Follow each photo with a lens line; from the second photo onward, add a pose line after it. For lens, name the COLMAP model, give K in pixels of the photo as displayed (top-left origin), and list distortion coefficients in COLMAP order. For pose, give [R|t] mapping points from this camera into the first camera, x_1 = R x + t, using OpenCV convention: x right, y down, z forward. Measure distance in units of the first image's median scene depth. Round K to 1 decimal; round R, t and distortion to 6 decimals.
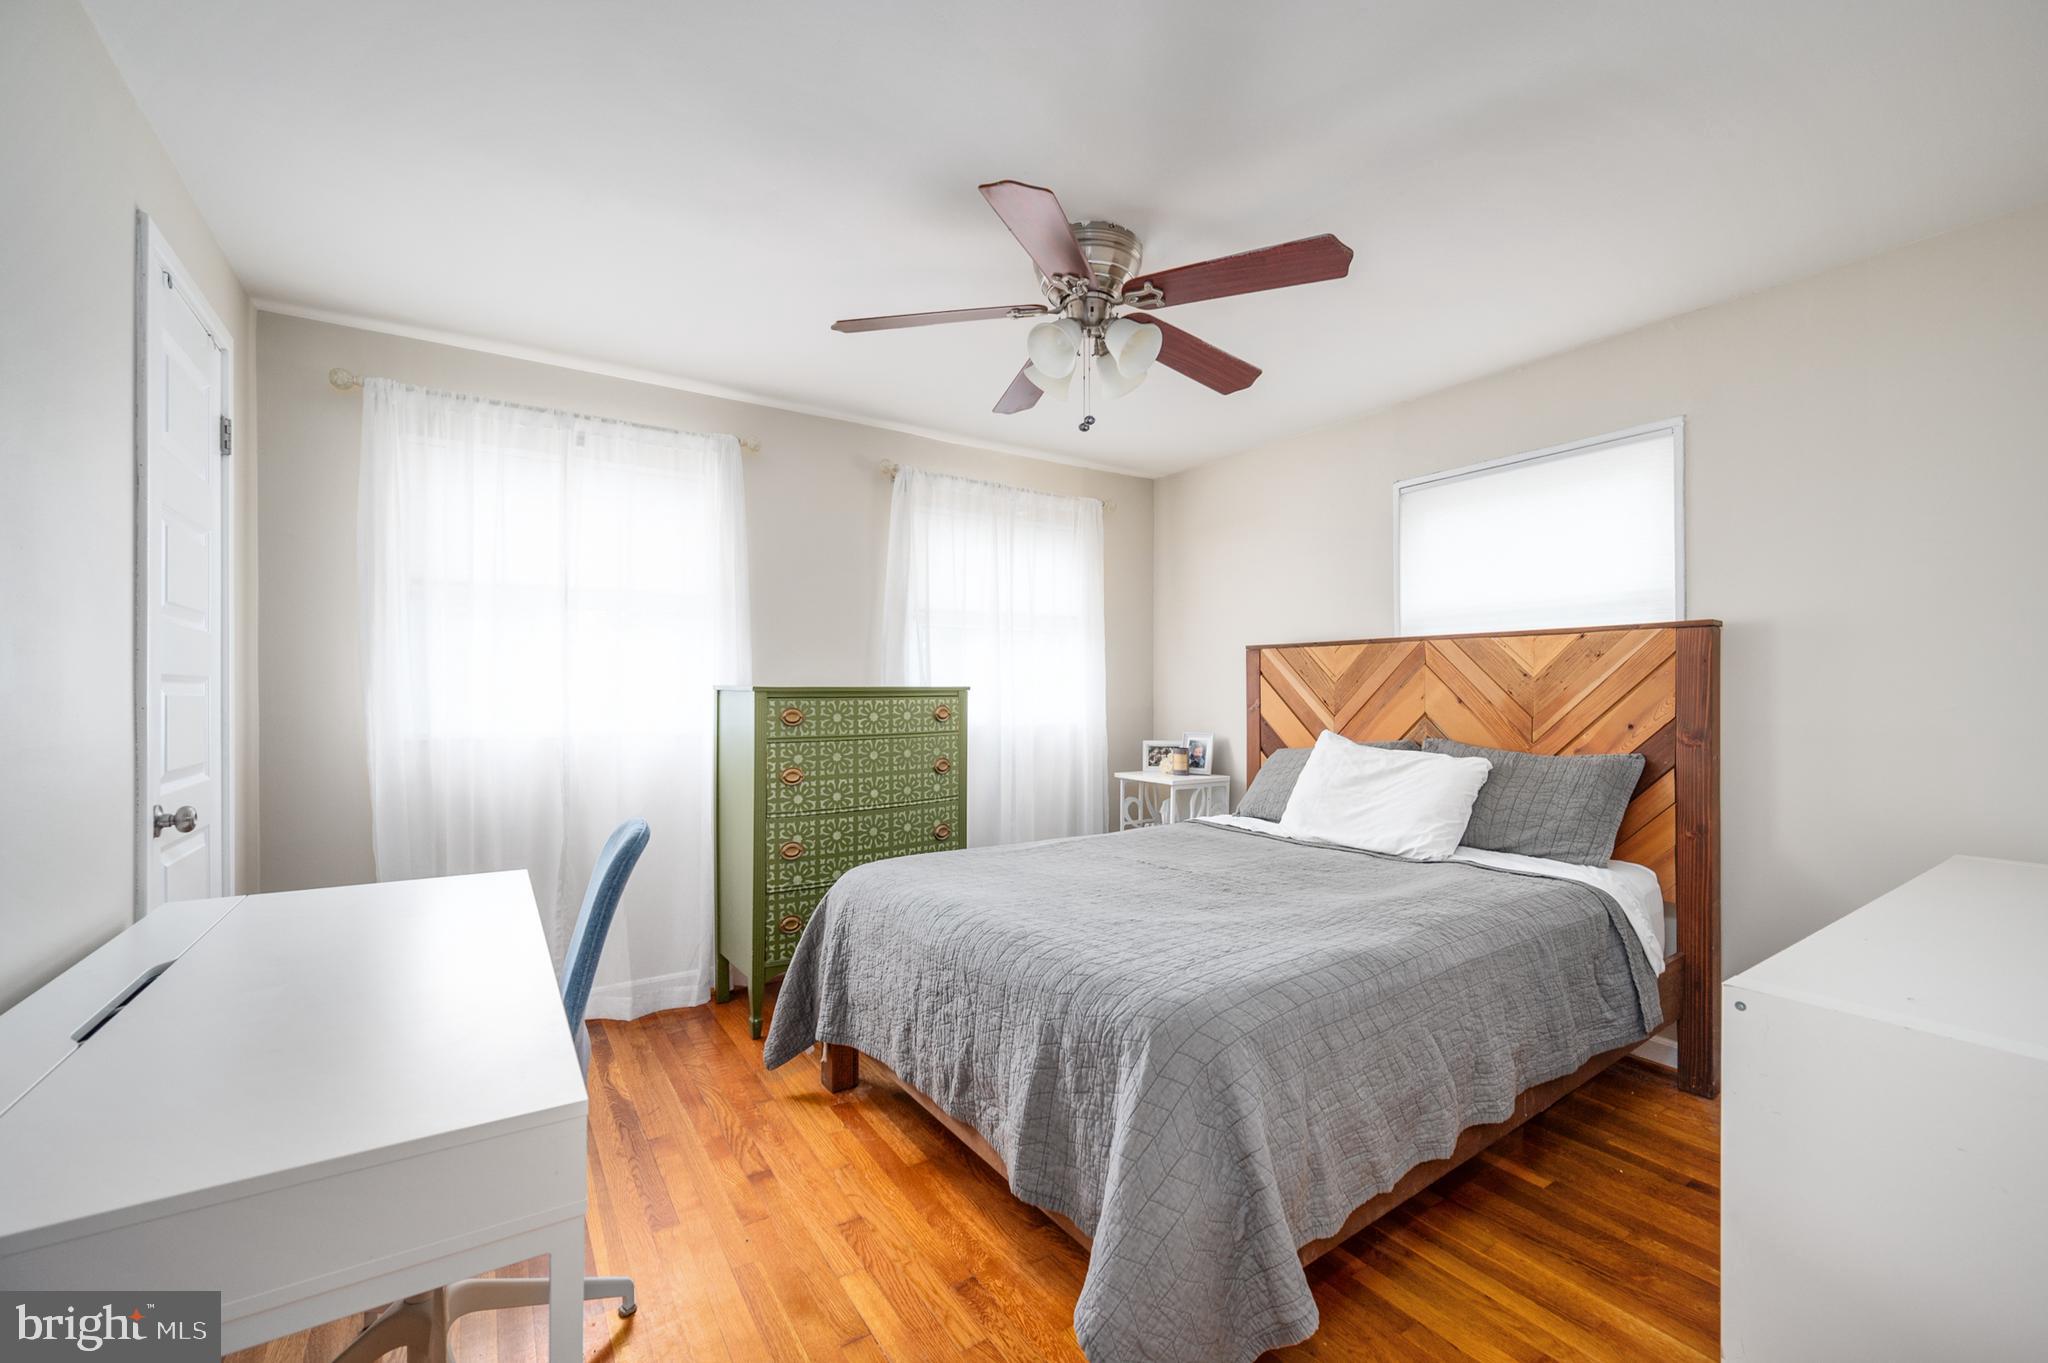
lens RADIAL K [[824.1, 0, 1038.6], [0, 824.1, 677.4], [0, 0, 1]] dist [0.006963, 0.000266]
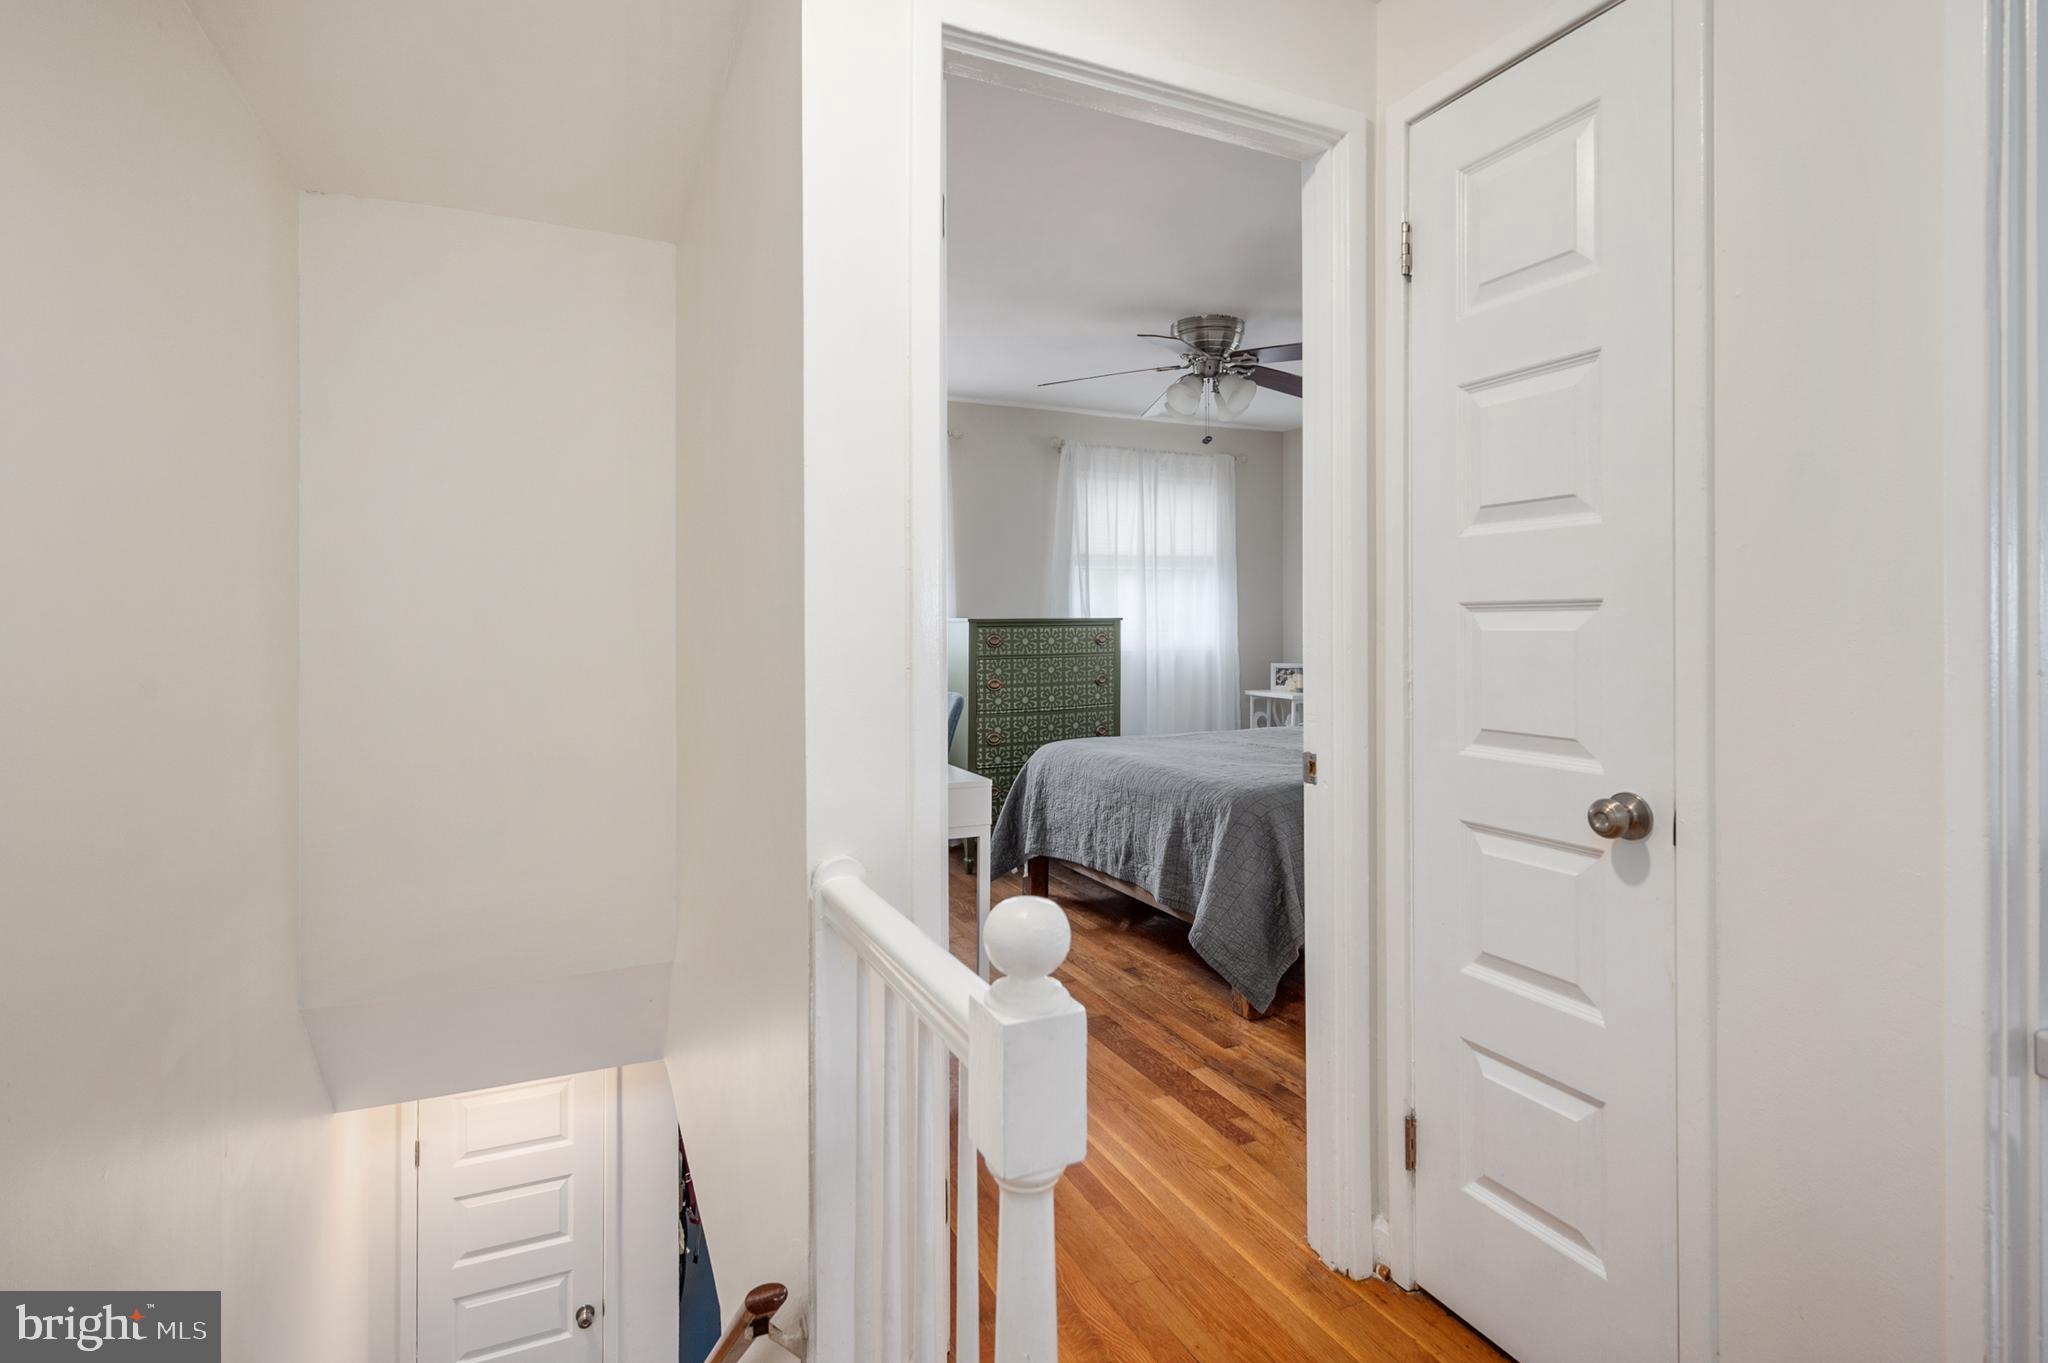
lens RADIAL K [[1007.5, 0, 1024.1], [0, 1007.5, 664.4], [0, 0, 1]] dist [0.001406, 0.001611]
pose [[0.986946, 0.000812, -0.161050, 0.021786], [0.008803, 0.998220, 0.058980, -0.012198], [0.160812, -0.059628, 0.985182, -0.724792]]
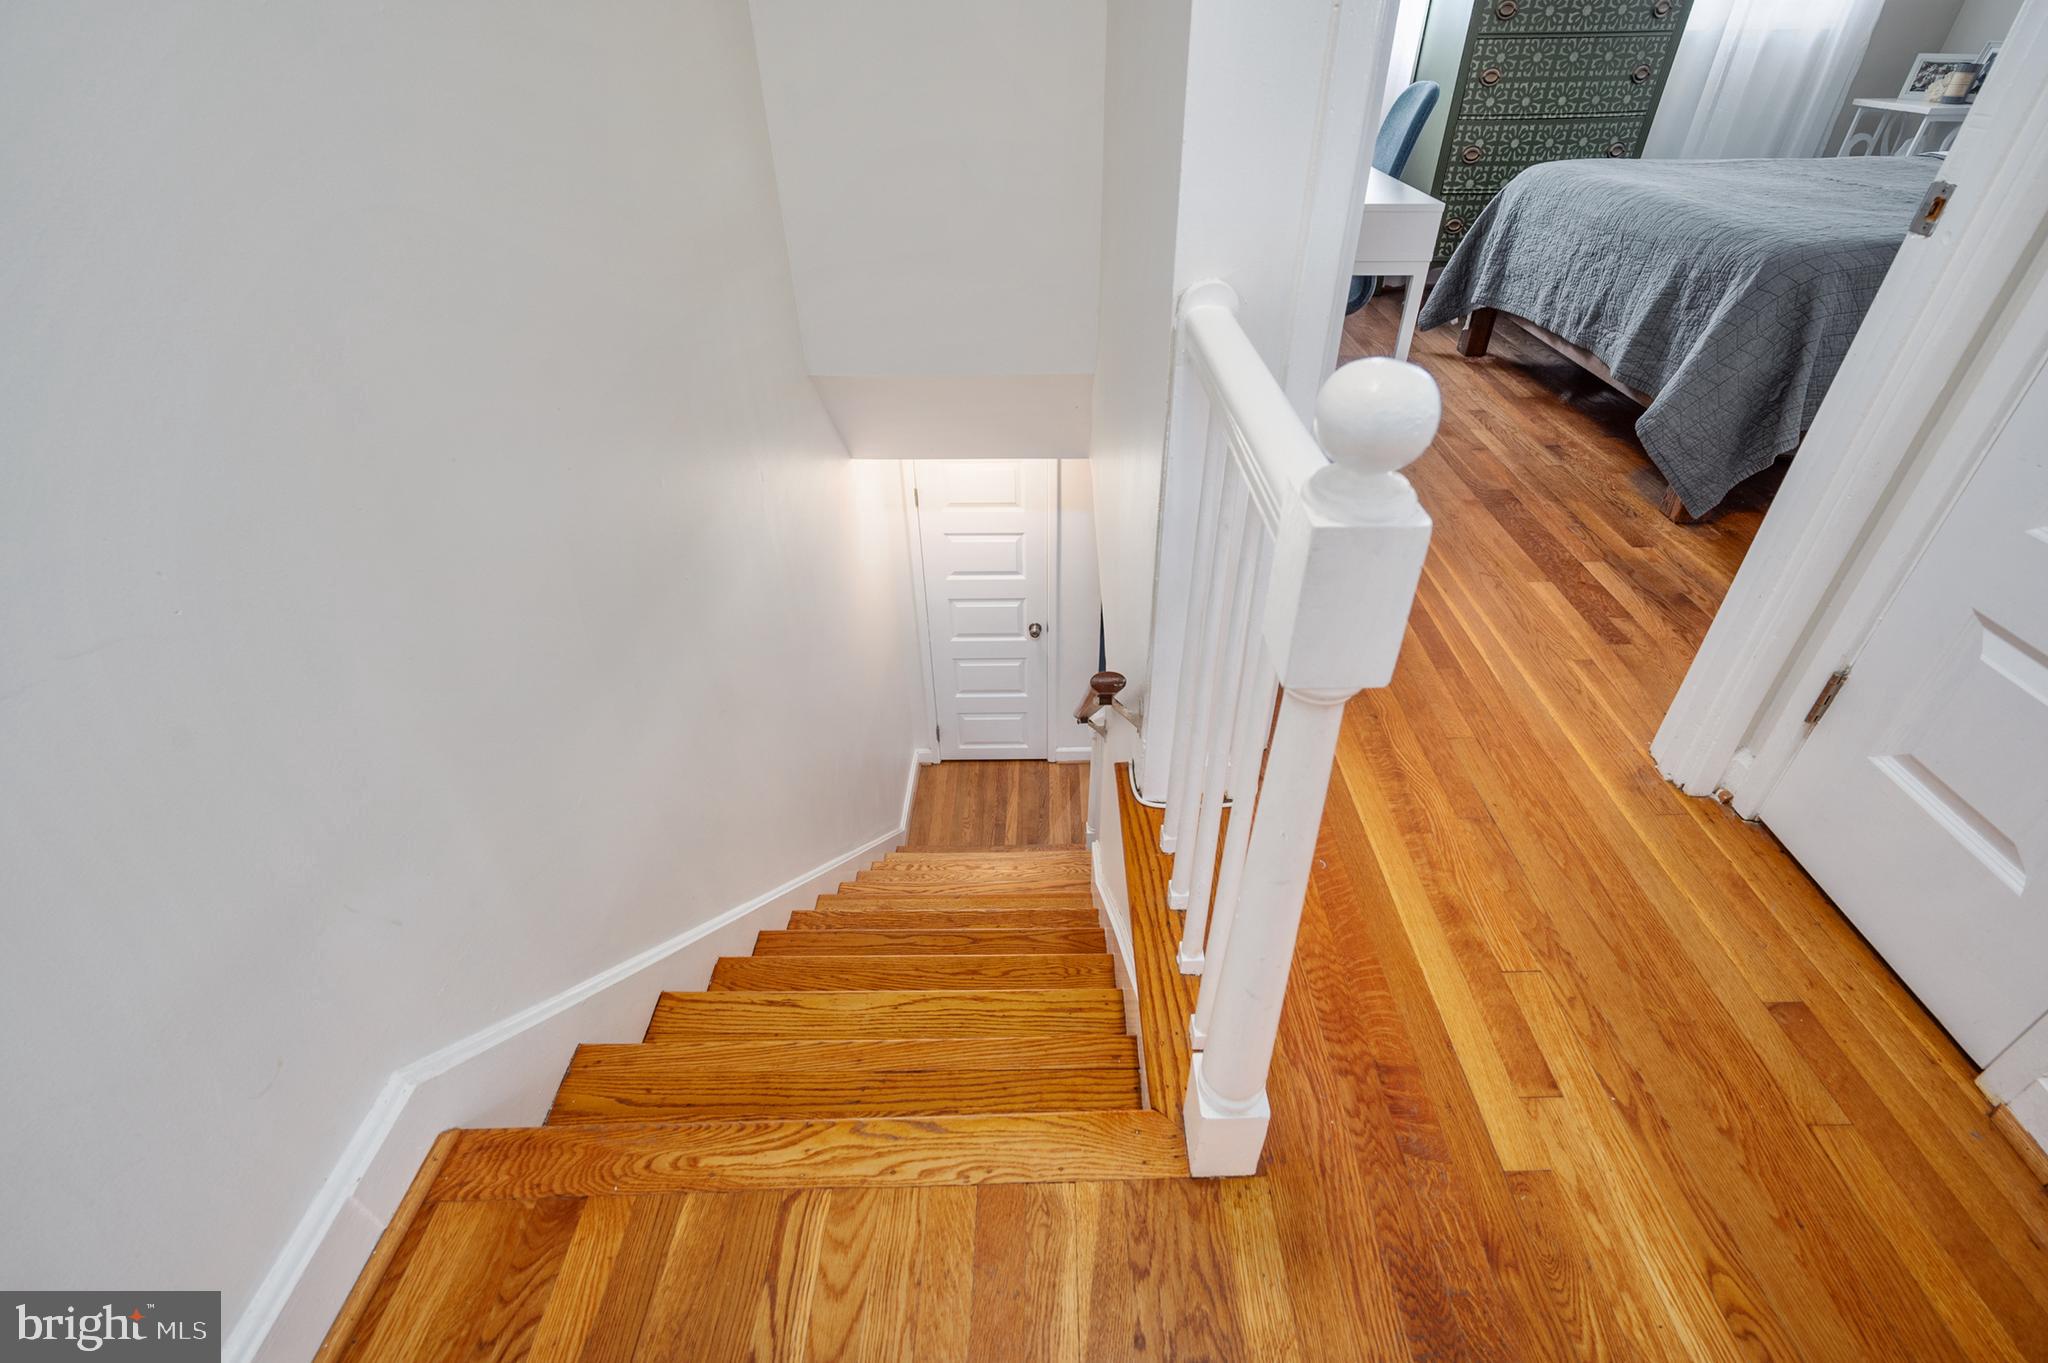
lens RADIAL K [[891.8, 0, 1061.6], [0, 891.8, 694.2], [0, 0, 1]] dist [-0.000141, -0.000041]
pose [[0.836106, 0.329161, -0.438840, 0.022325], [0.018057, 0.783025, 0.621728, 0.015660], [0.548271, -0.527755, 0.648748, -0.614629]]
